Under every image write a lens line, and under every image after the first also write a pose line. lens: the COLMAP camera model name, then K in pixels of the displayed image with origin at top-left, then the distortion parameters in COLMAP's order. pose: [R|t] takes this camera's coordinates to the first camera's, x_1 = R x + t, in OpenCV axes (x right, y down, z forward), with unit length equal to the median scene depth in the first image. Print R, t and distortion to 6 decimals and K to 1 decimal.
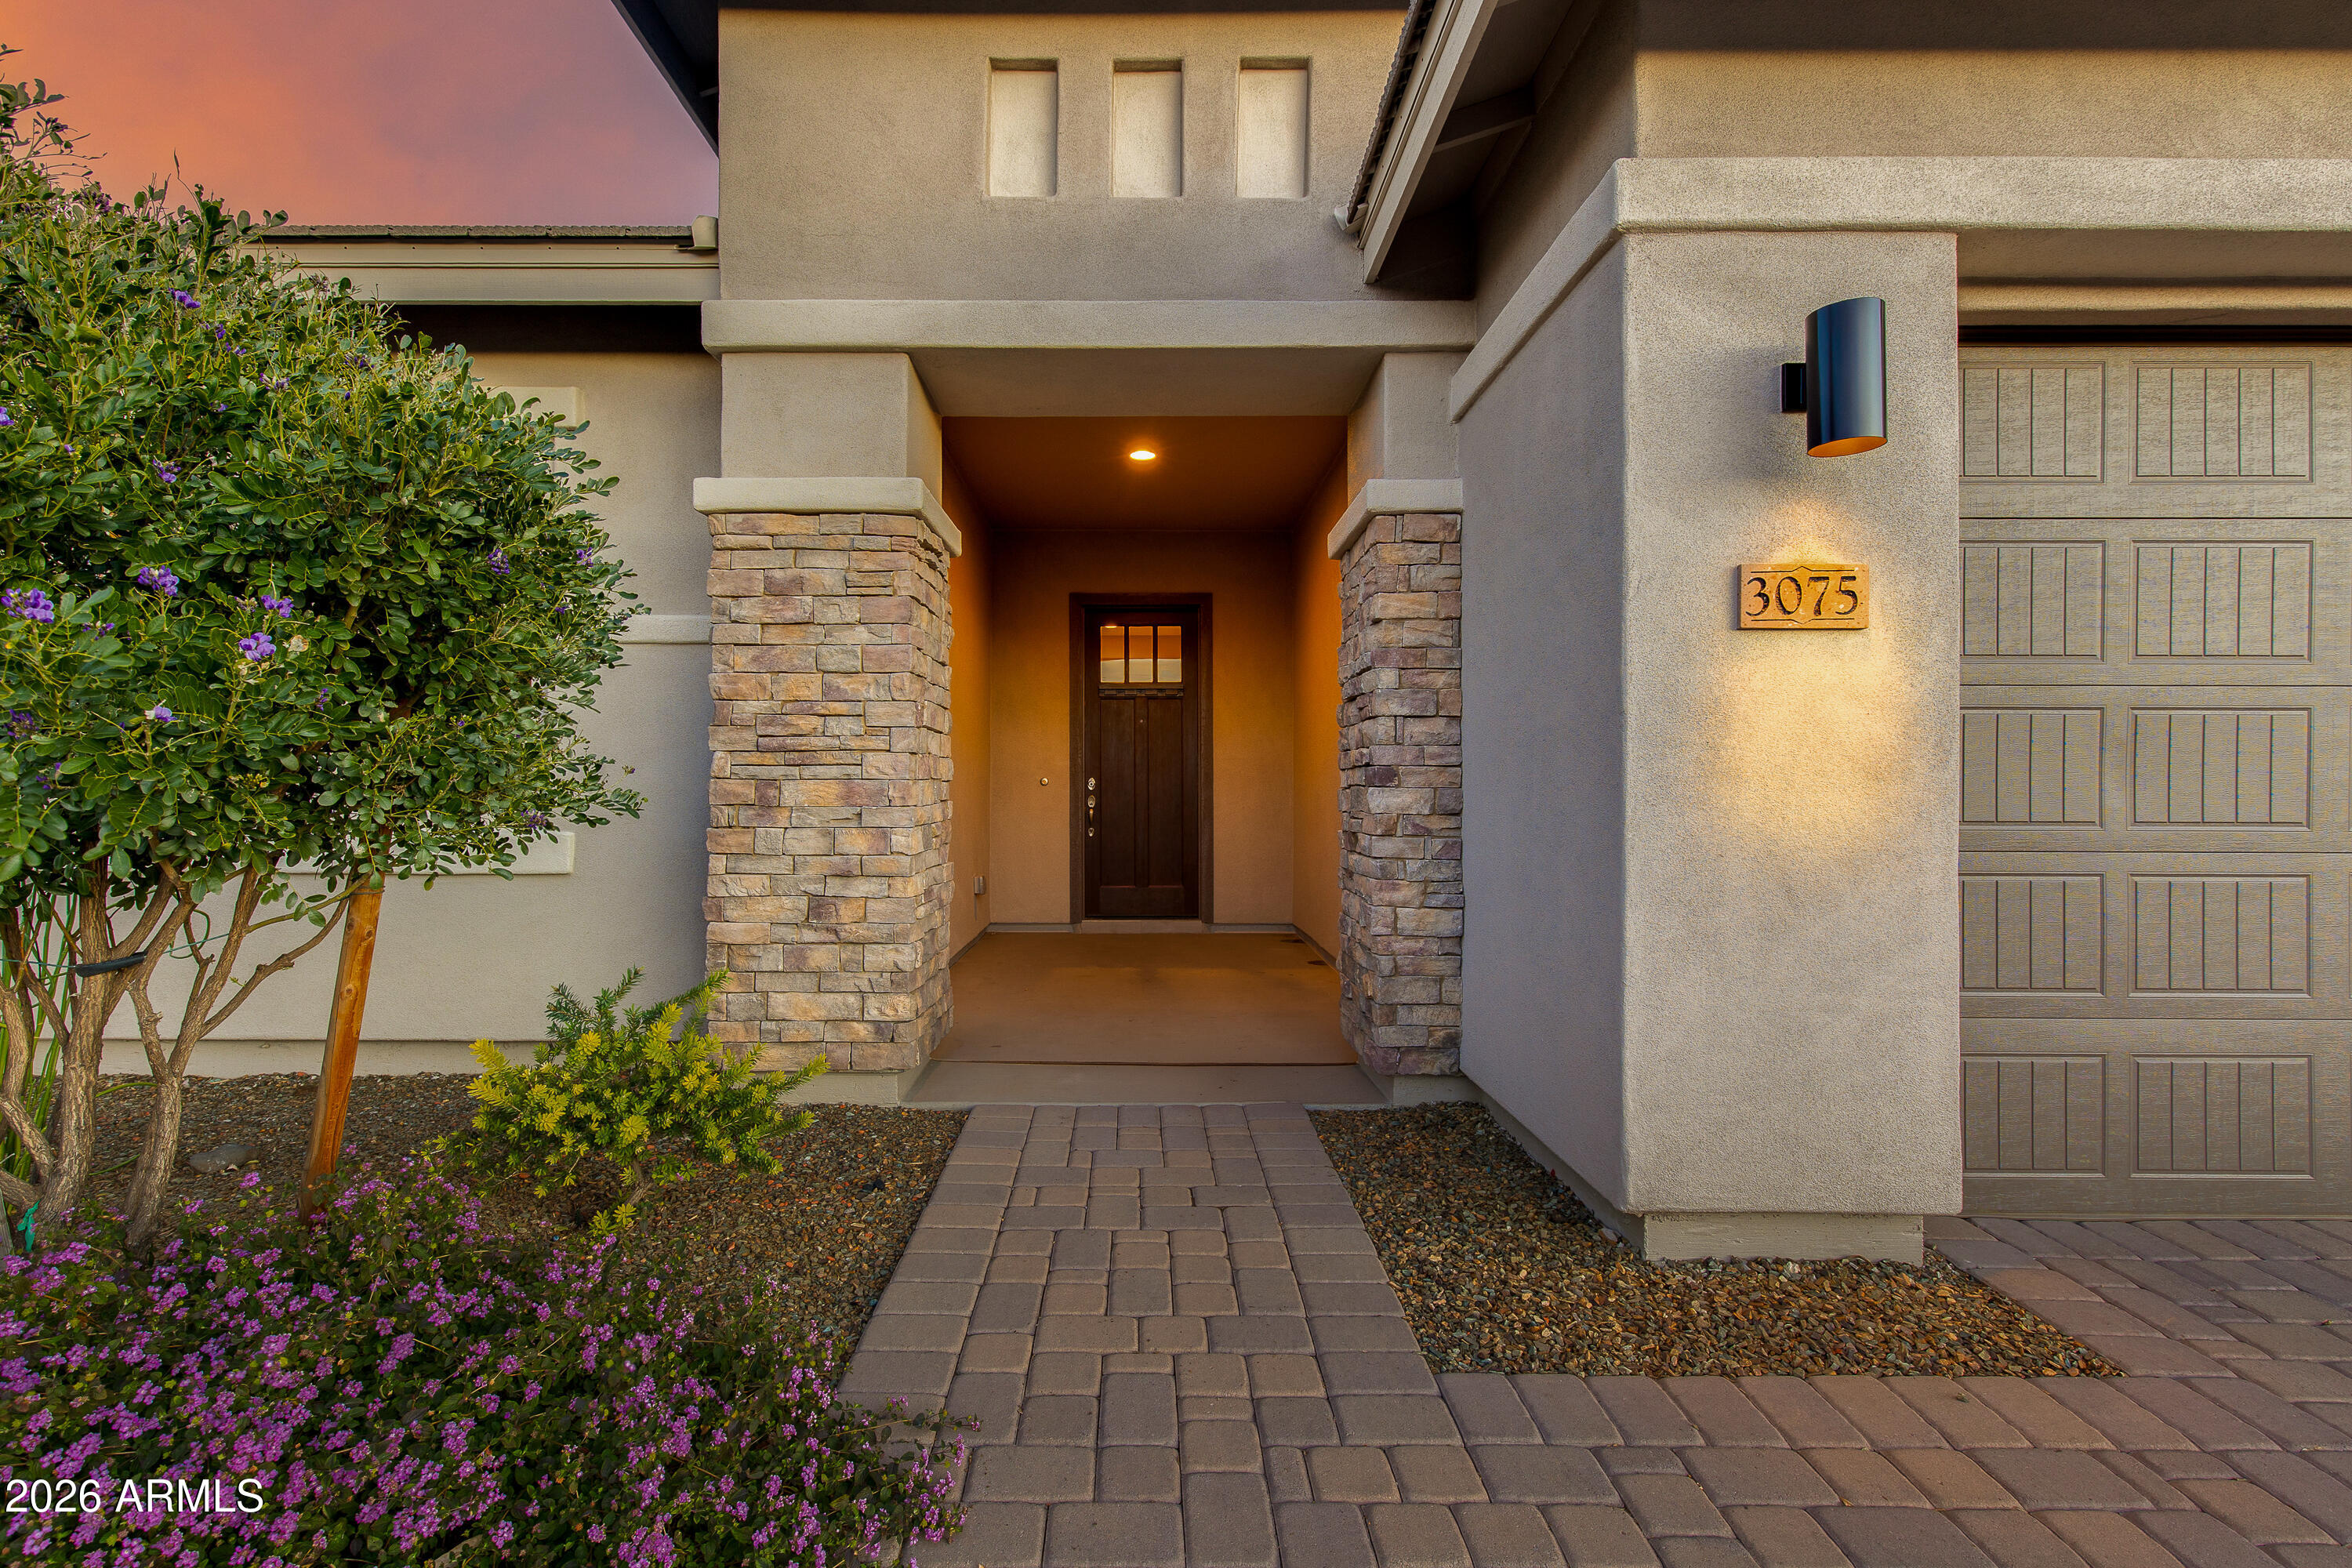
lens RADIAL K [[1043.9, 0, 1153.0], [0, 1043.9, 787.3], [0, 0, 1]] dist [0.005818, 0.000237]
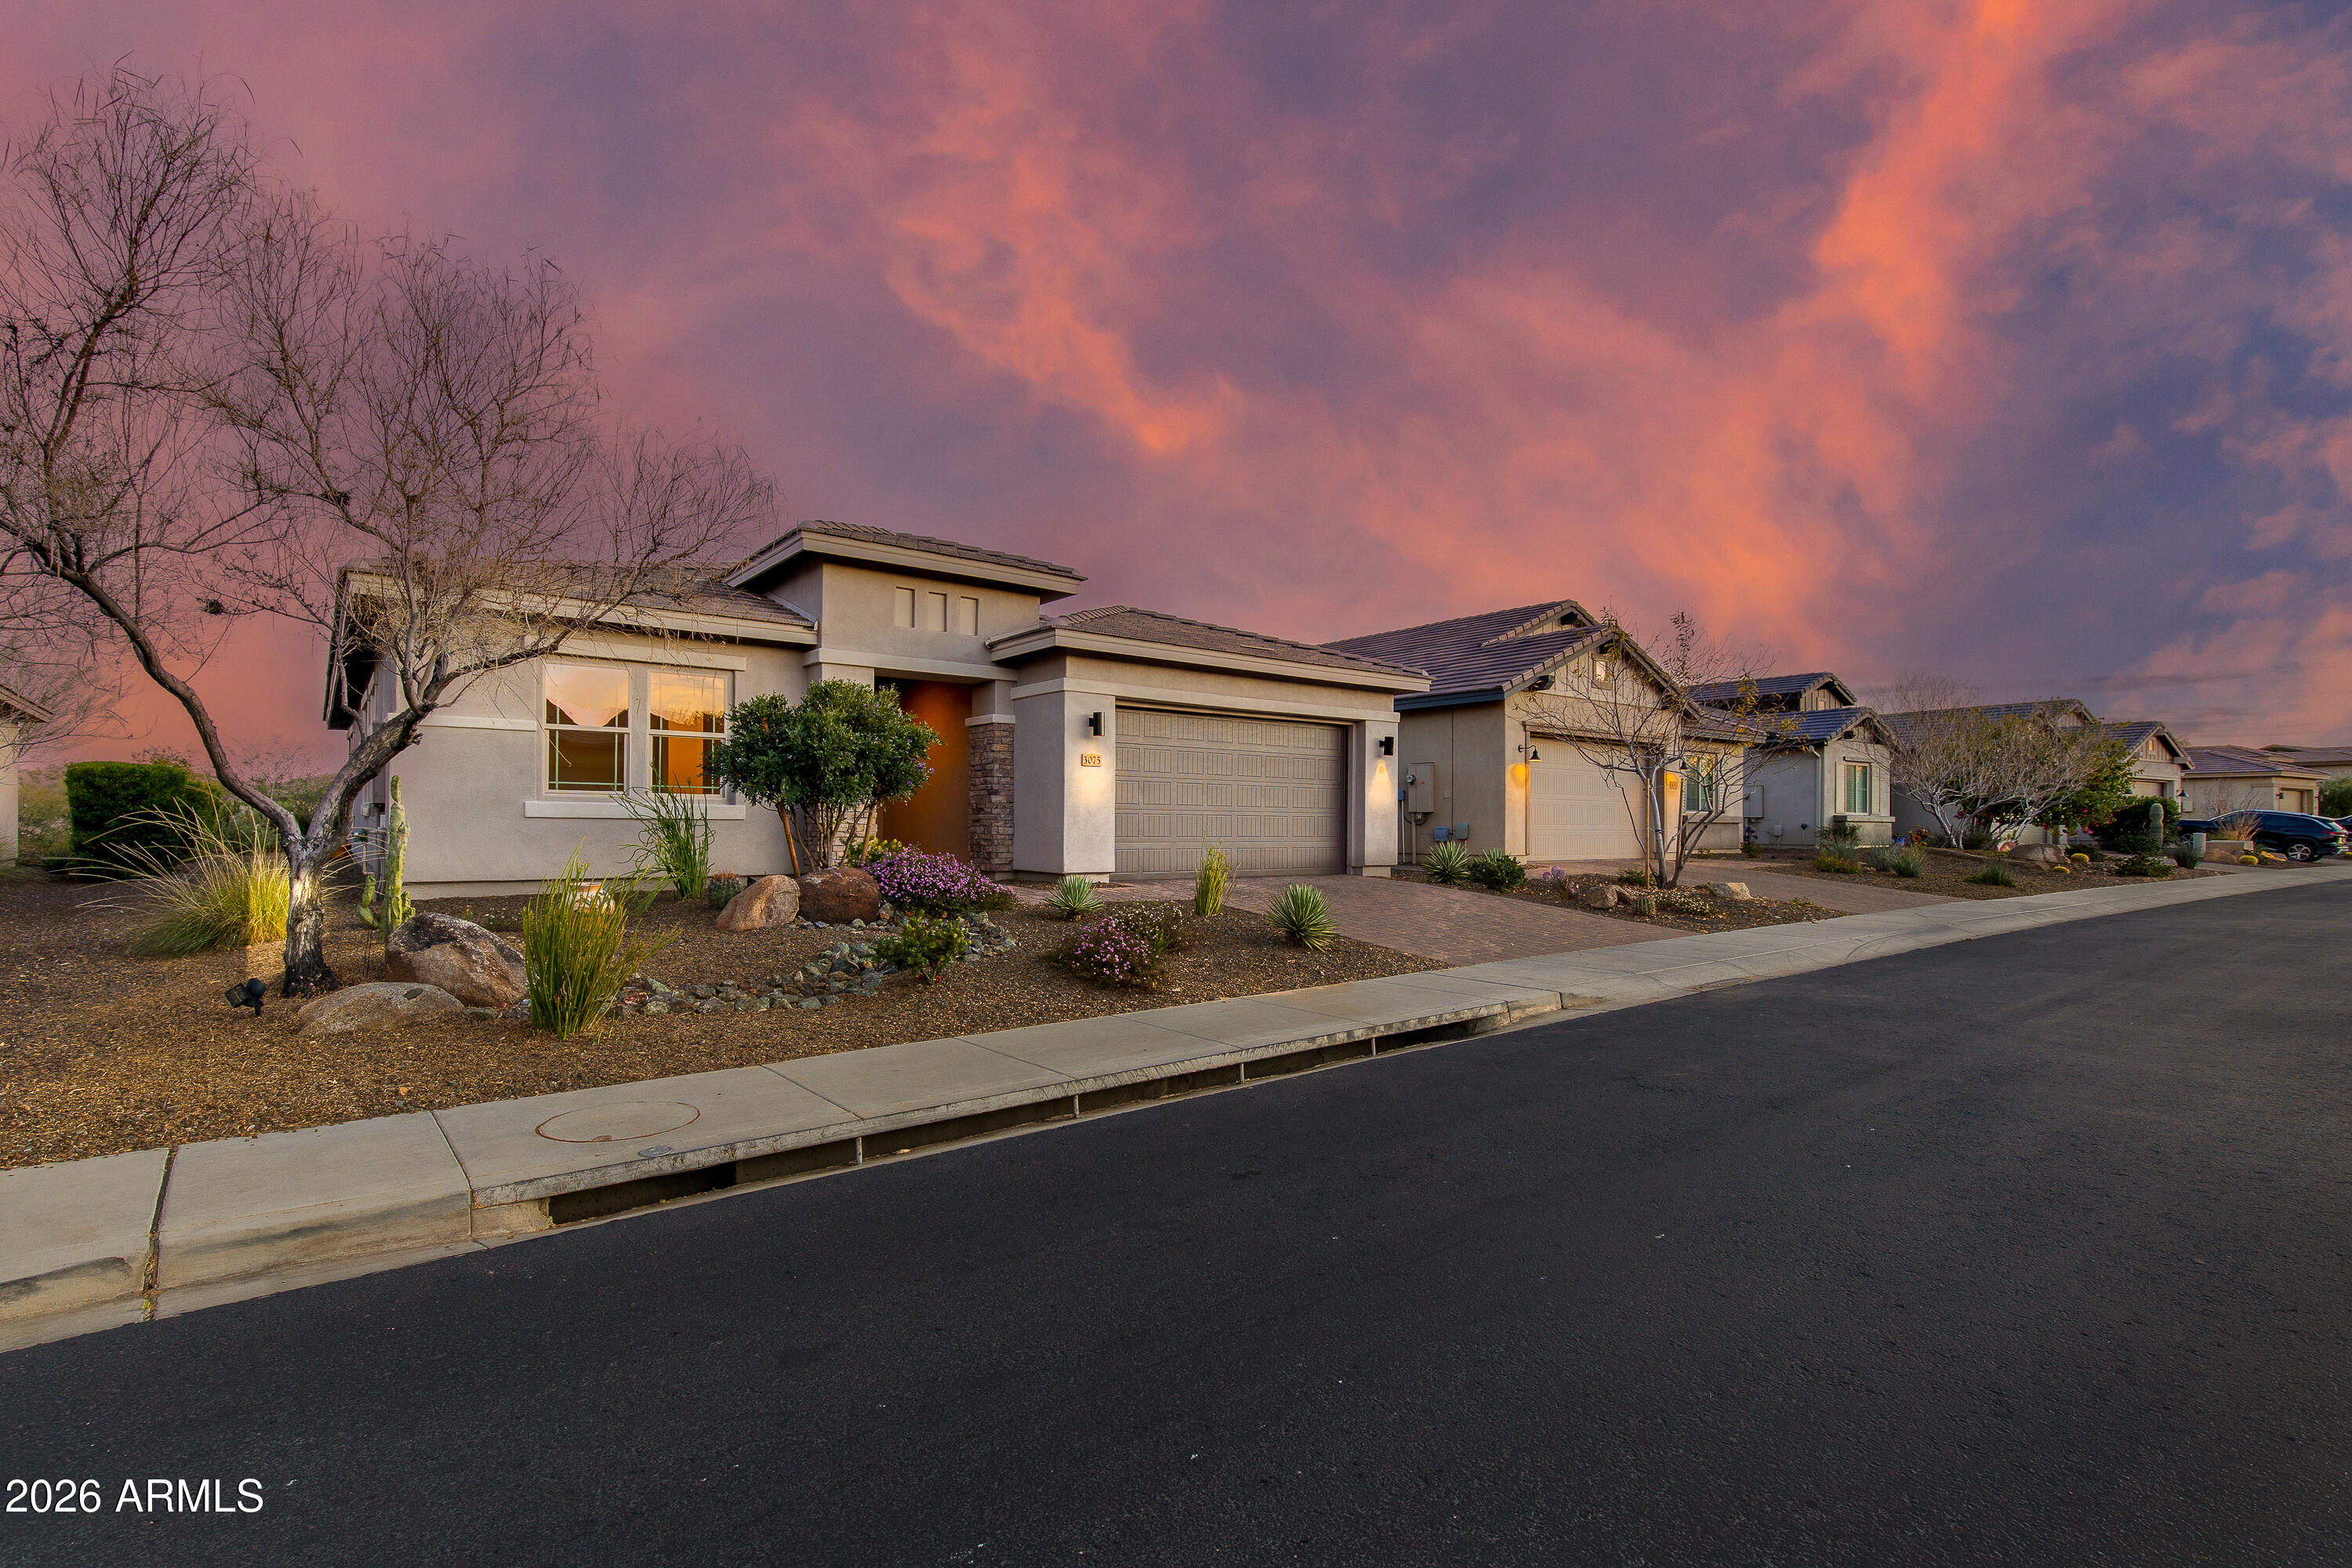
lens RADIAL K [[1094.6, 0, 1161.5], [0, 1094.6, 788.1], [0, 0, 1]] dist [0.012191, 0.000014]
pose [[0.783871, 0.024557, 0.620437, -1.777294], [-0.005579, 0.999456, -0.032511, 0.099872], [-0.620898, 0.022023, 0.783582, -2.494083]]
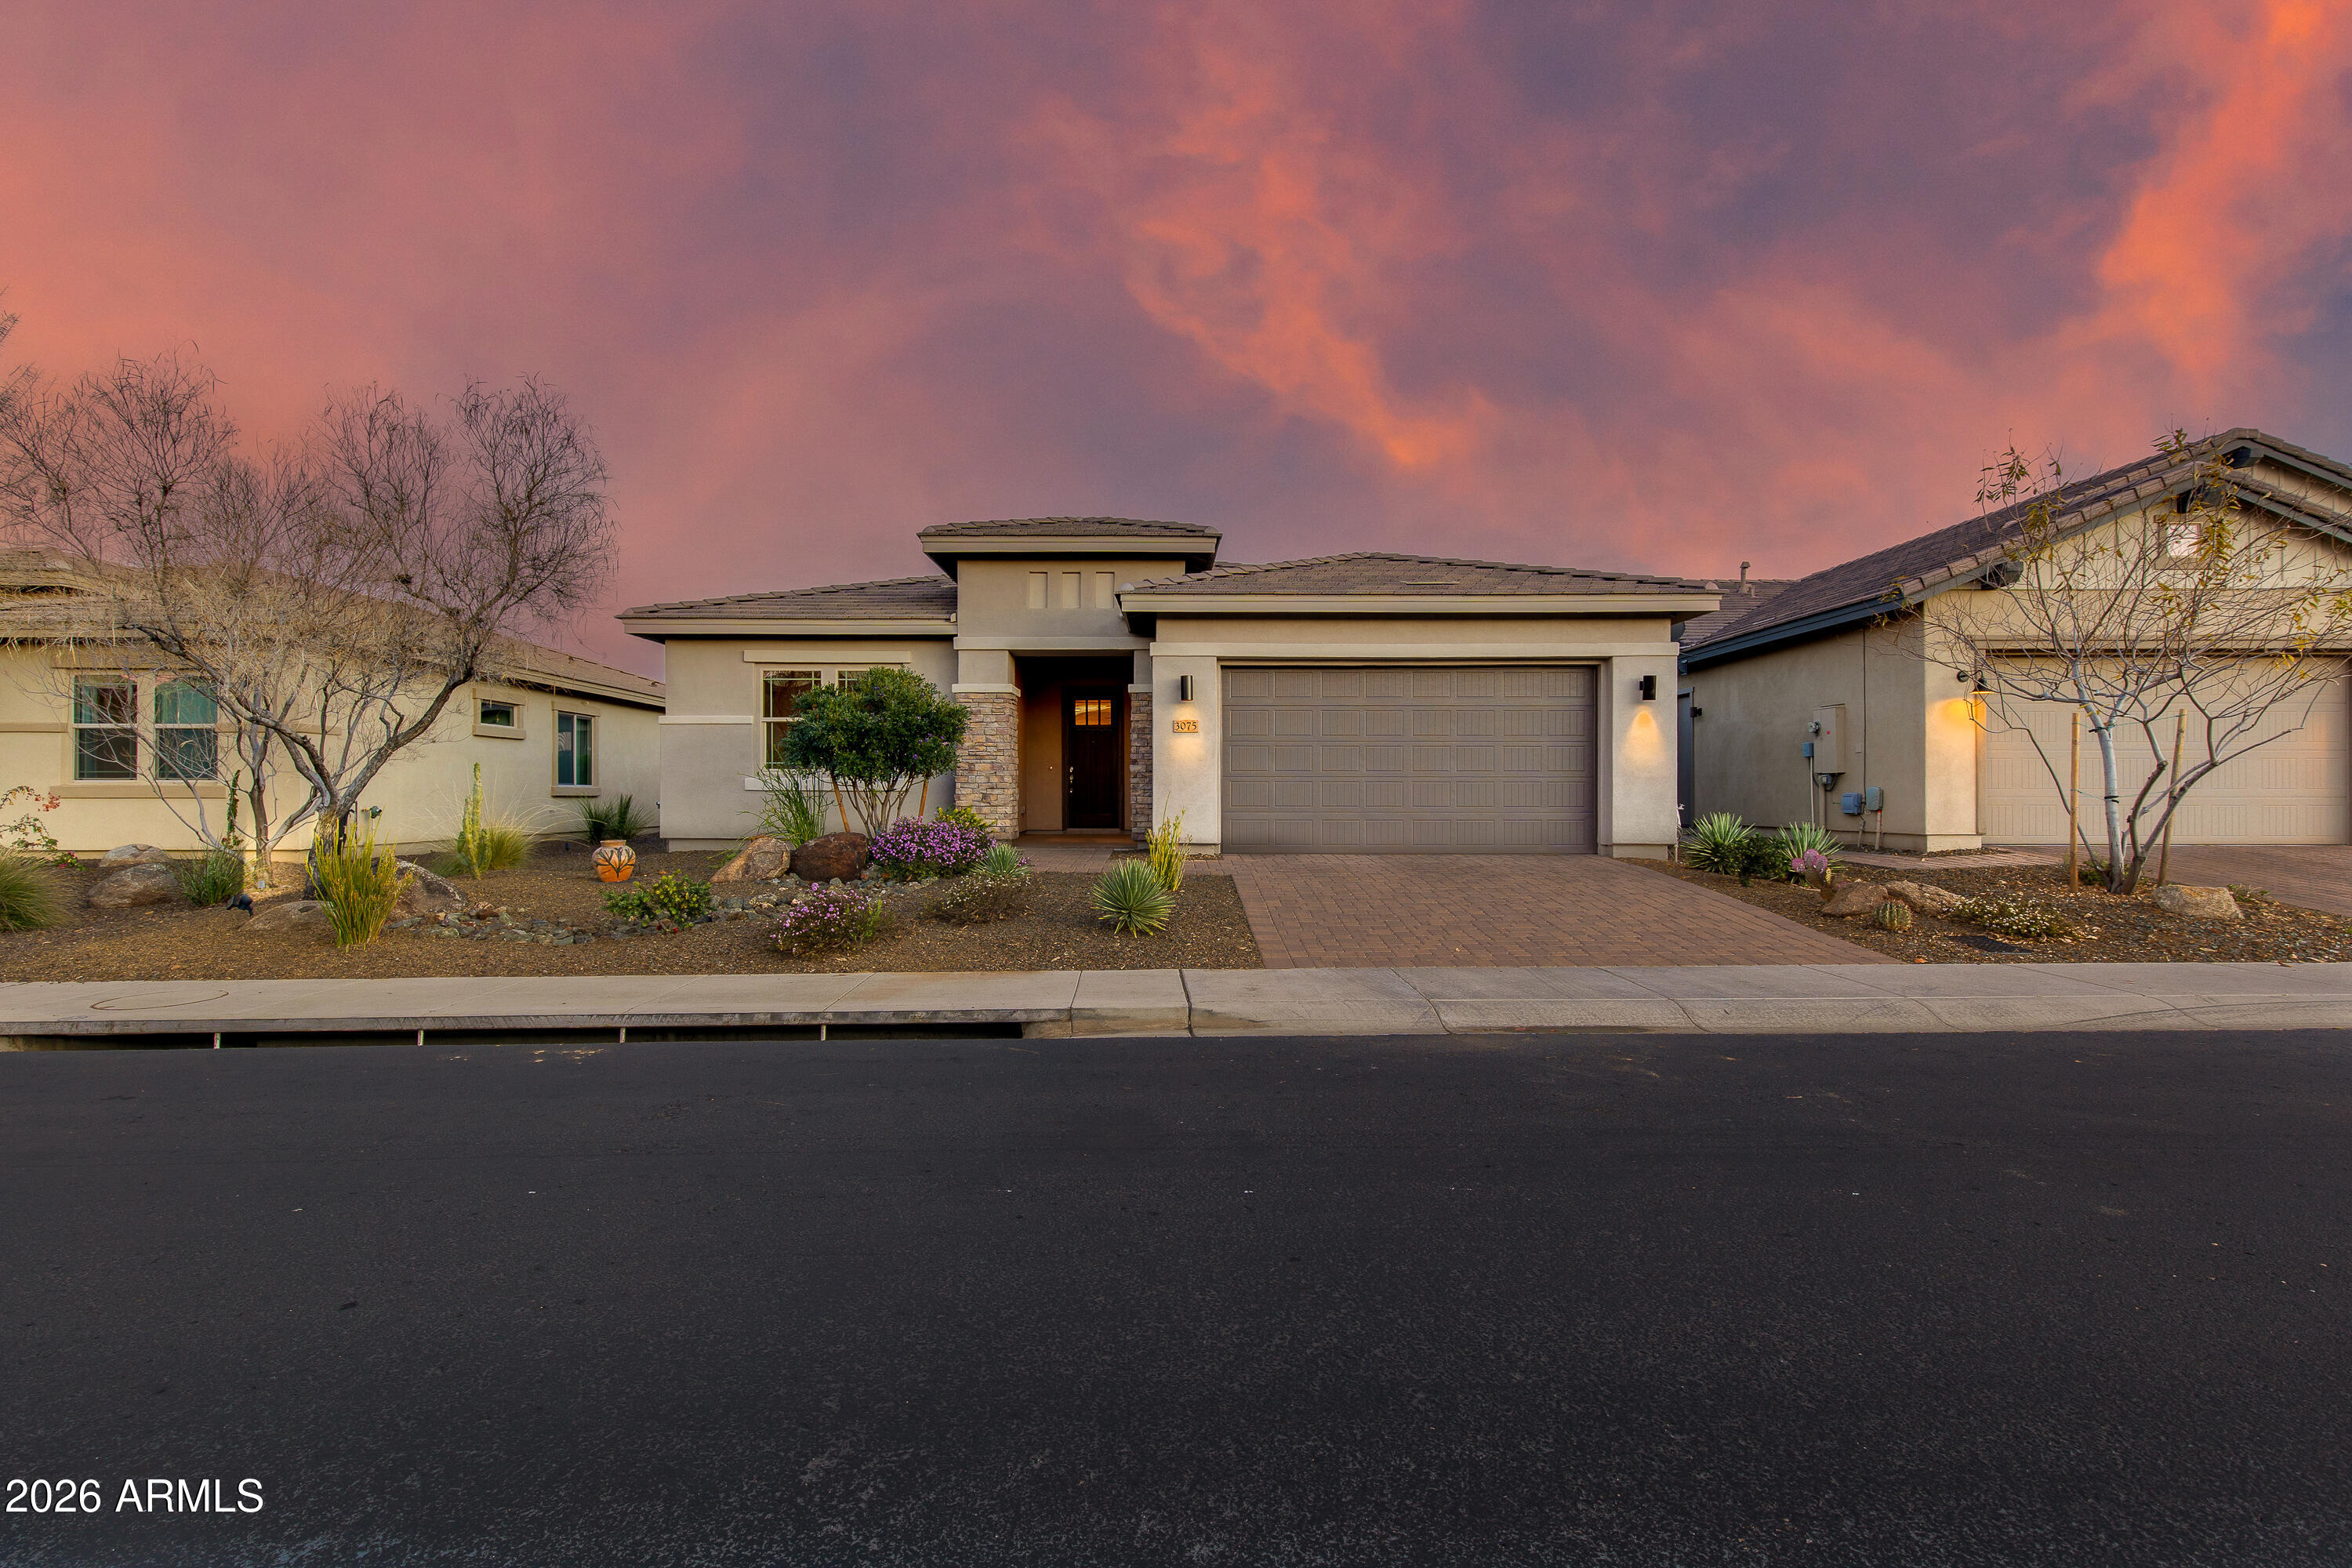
lens RADIAL K [[1094.6, 0, 1190.0], [0, 1094.6, 790.0], [0, 0, 1]] dist [0.012191, 0.000014]
pose [[0.999981, -0.001628, 0.005984, 0.406138], [0.001636, 0.999998, -0.001321, 0.096732], [-0.005982, 0.001331, 0.999981, -3.012393]]
